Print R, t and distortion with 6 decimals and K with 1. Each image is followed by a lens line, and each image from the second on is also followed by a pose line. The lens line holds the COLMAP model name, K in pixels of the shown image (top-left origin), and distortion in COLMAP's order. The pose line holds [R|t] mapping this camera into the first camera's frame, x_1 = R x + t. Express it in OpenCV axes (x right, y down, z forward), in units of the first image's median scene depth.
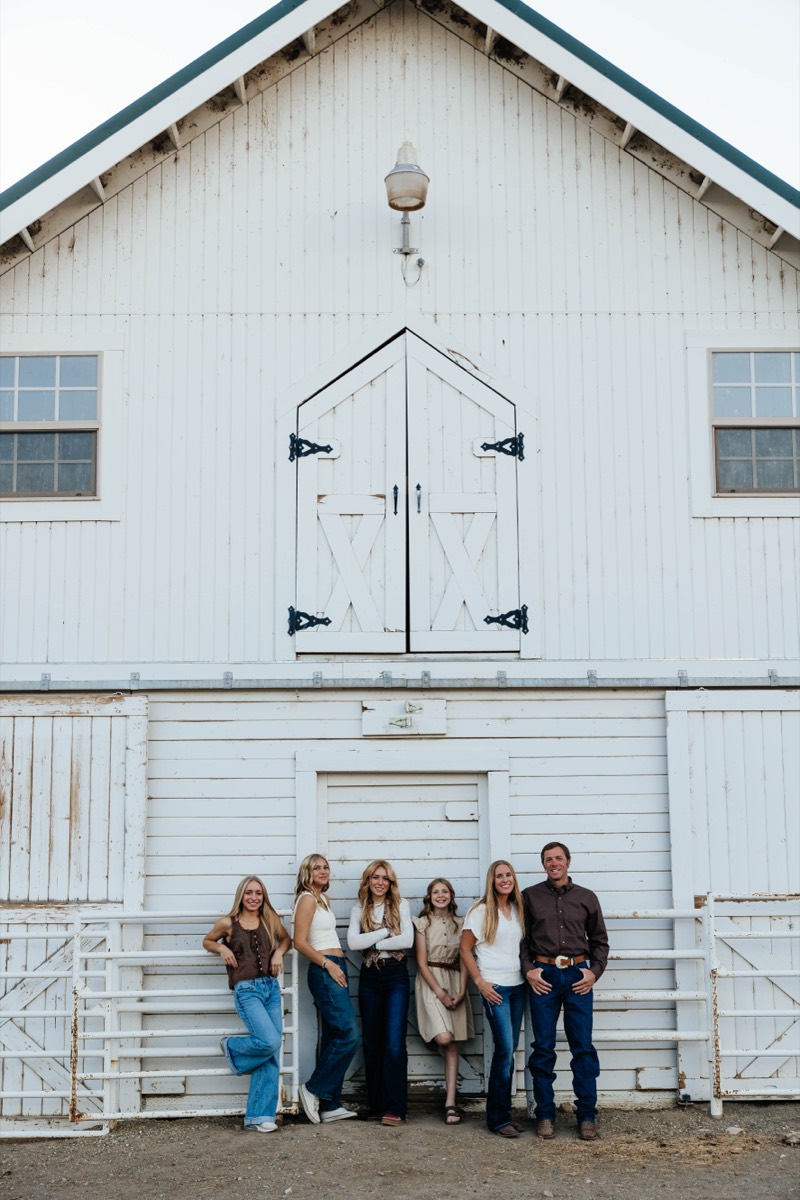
lens RADIAL K [[1587.4, 0, 400.0], [0, 1587.4, 600.0], [0, 0, 1]] dist [-0.006889, 0.005248]
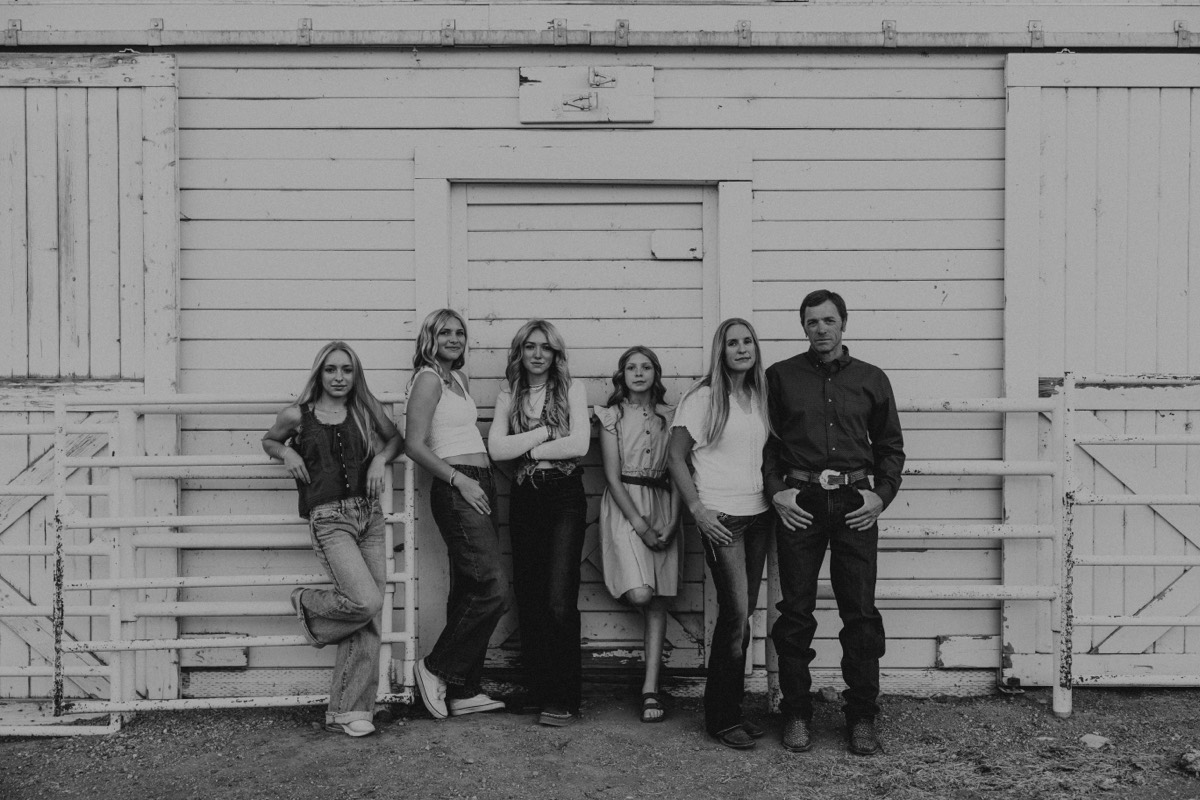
lens RADIAL K [[1587.4, 0, 600.0], [0, 1587.4, 400.0], [0, 0, 1]] dist [-0.006889, 0.005248]
pose [[0.999538, 0.009132, -0.028988, 0.028312], [-0.003290, 0.980700, 0.195493, 0.072759], [0.030213, -0.195308, 0.980277, 0.376658]]
